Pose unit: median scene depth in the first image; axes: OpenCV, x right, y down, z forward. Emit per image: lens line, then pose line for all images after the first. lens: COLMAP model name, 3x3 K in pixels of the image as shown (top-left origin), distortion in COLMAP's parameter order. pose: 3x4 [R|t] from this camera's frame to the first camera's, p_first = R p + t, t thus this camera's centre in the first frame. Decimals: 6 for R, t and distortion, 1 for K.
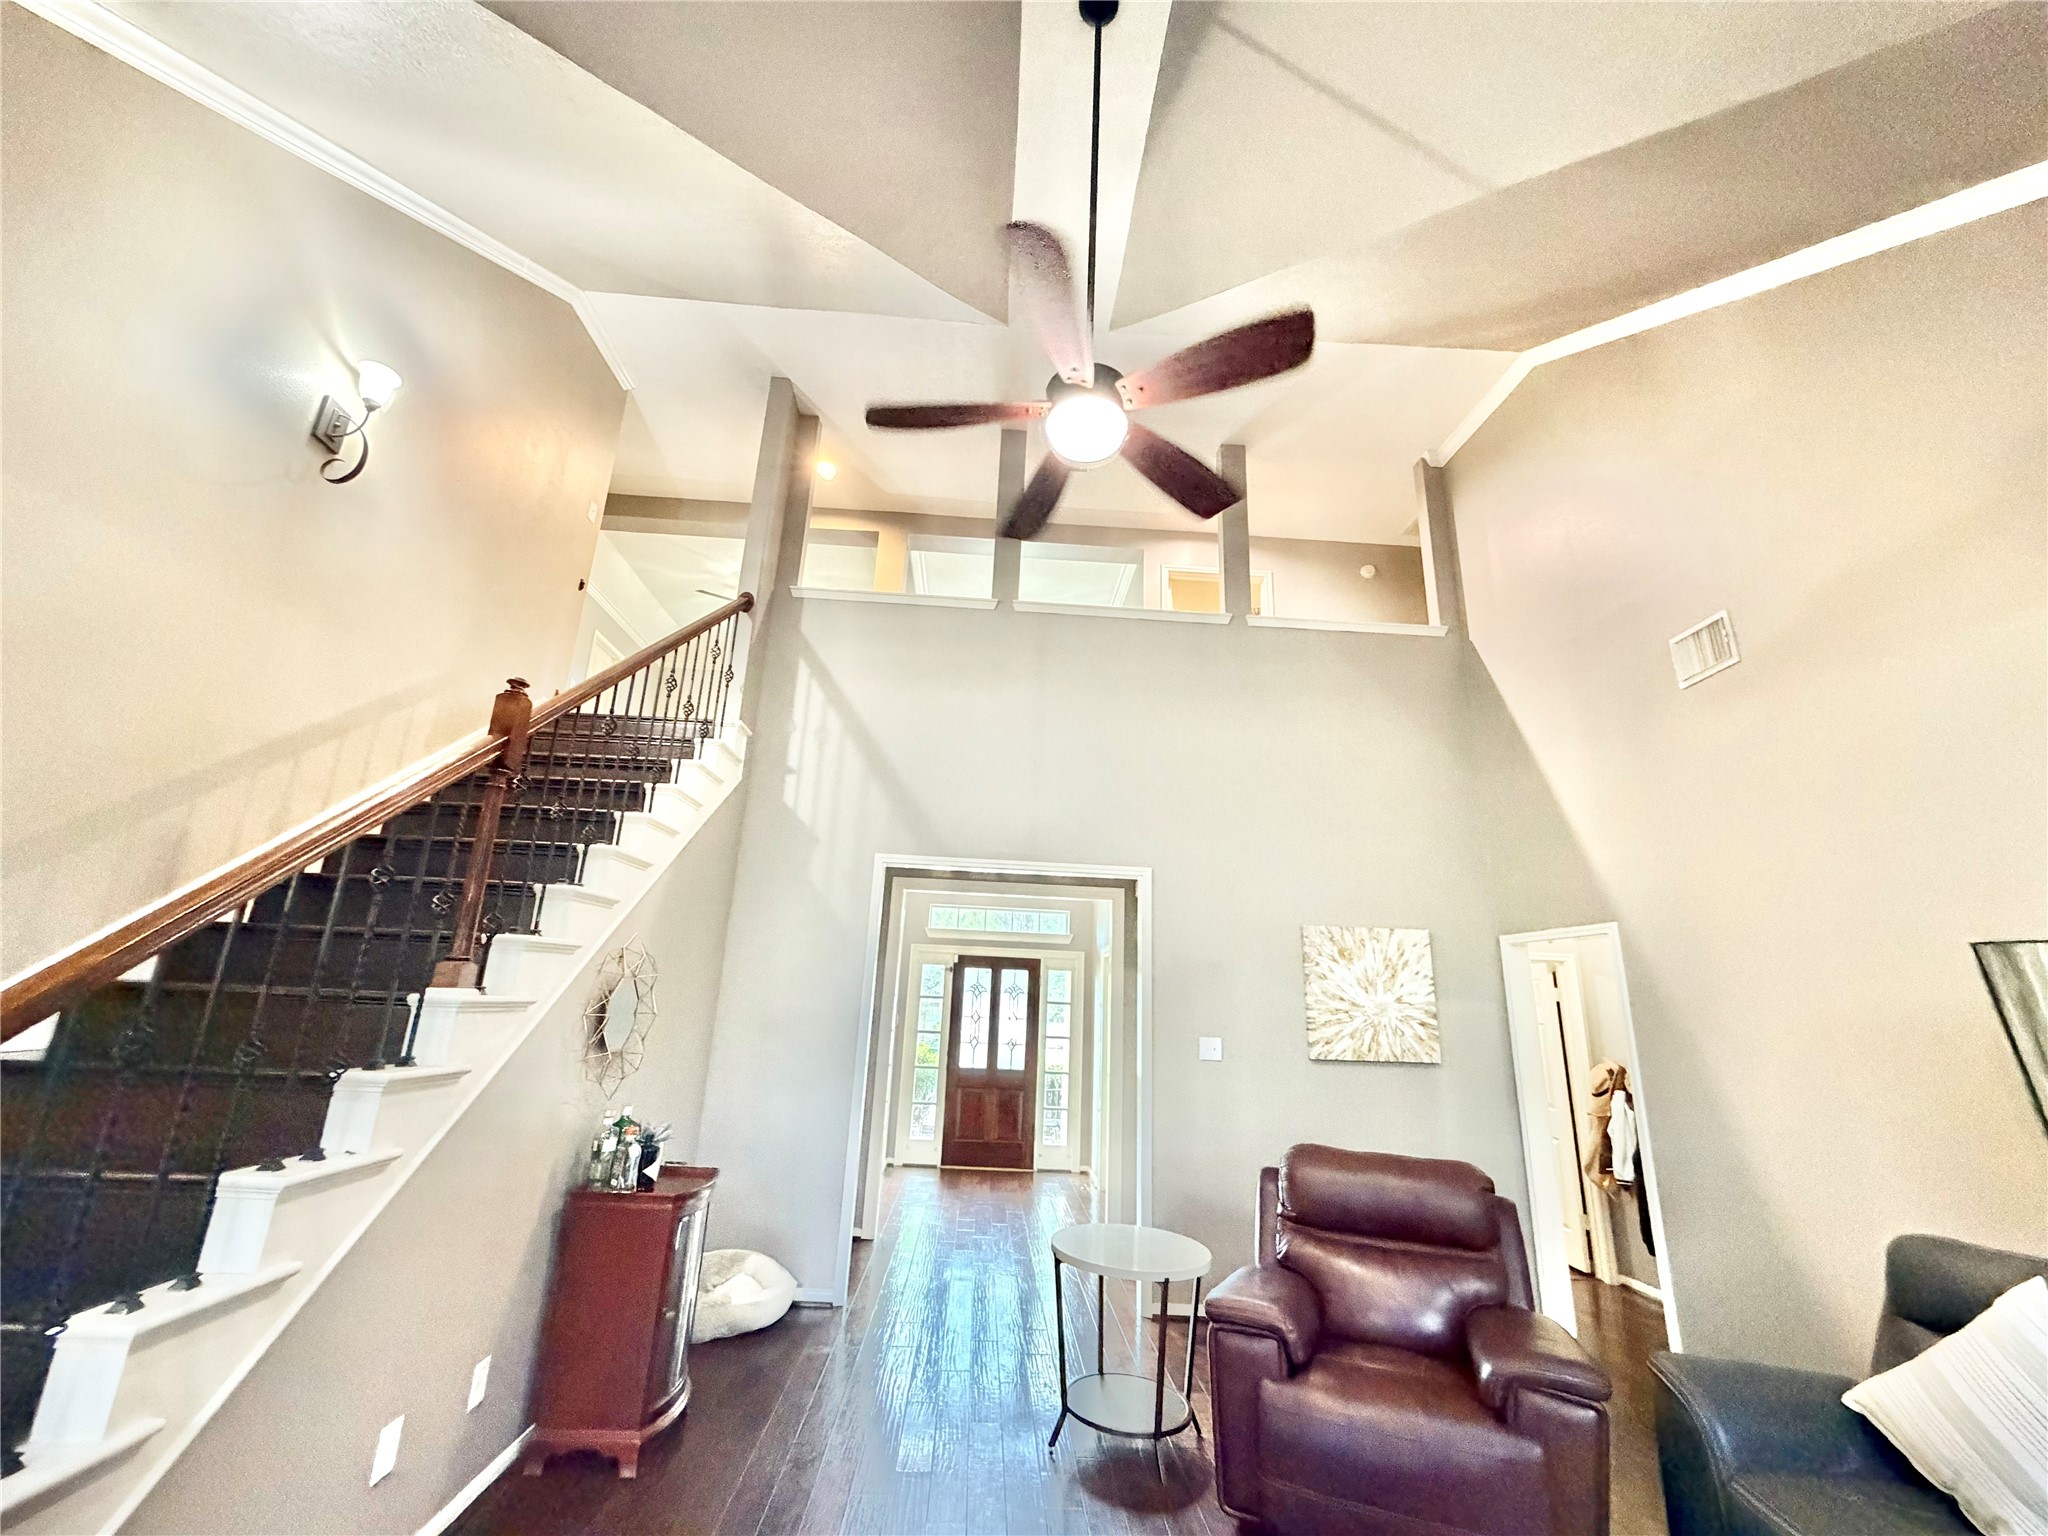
lens RADIAL K [[815.0, 0, 1024.0], [0, 815.0, 768.0], [0, 0, 1]] dist [-0.002876, -0.000500]
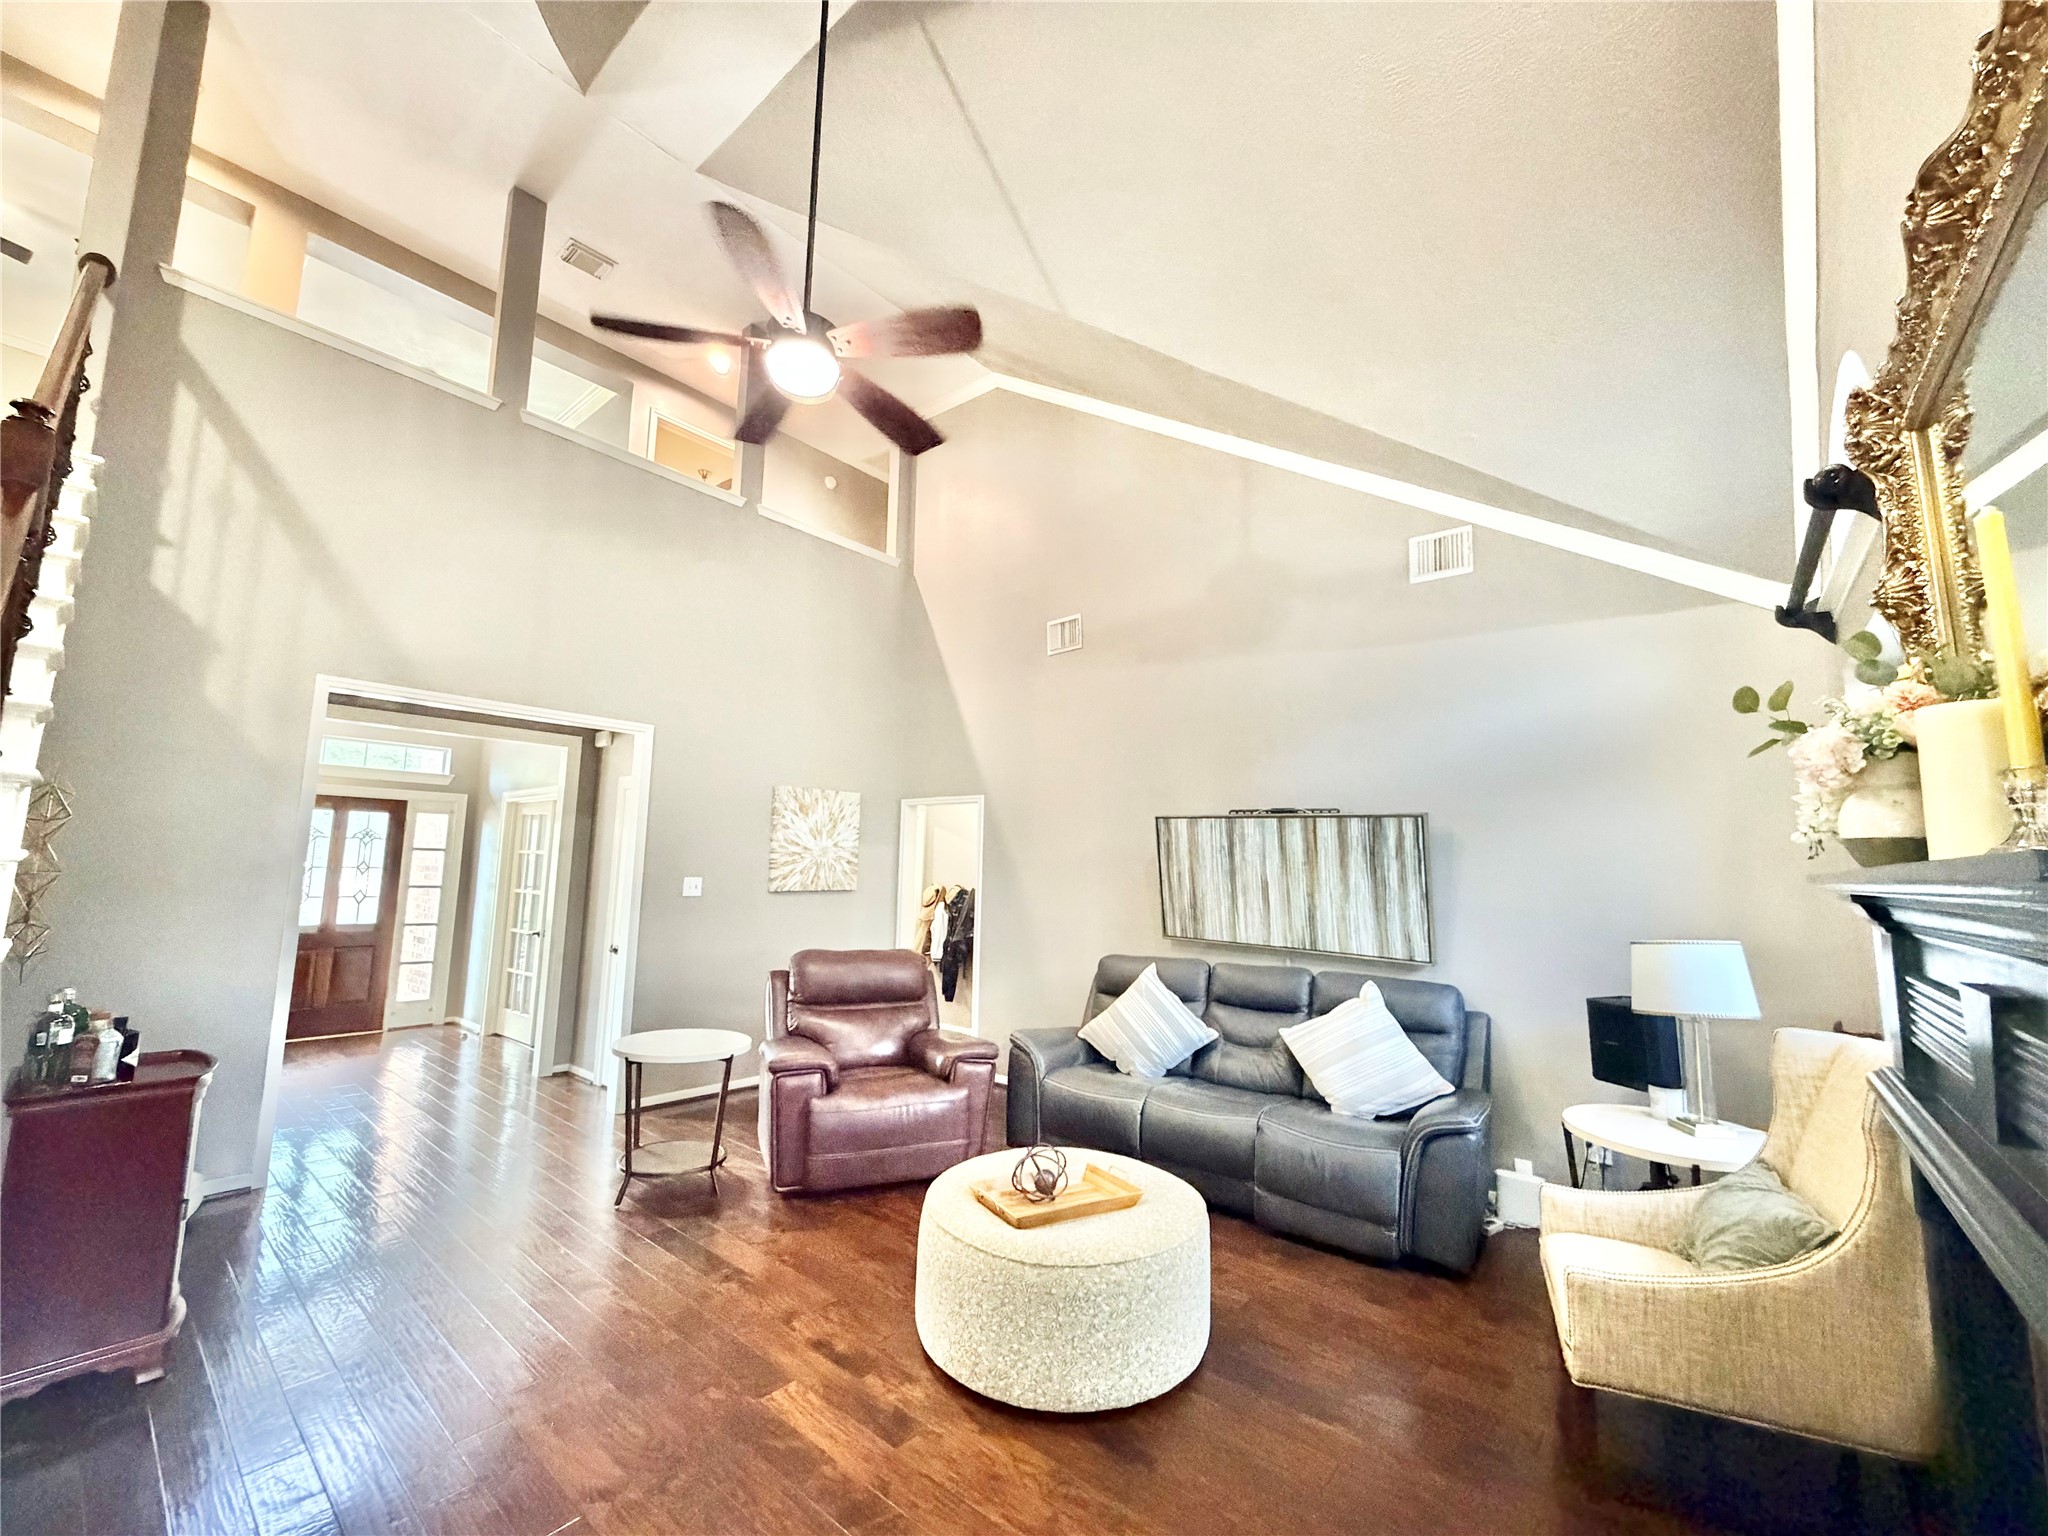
lens RADIAL K [[815.0, 0, 1024.0], [0, 815.0, 768.0], [0, 0, 1]] dist [-0.002876, -0.000500]
pose [[0.676145, 0.061787, 0.734173, -0.303309], [-0.196543, 0.975493, 0.098913, -0.023285], [-0.710069, -0.211177, 0.671719, -0.064953]]
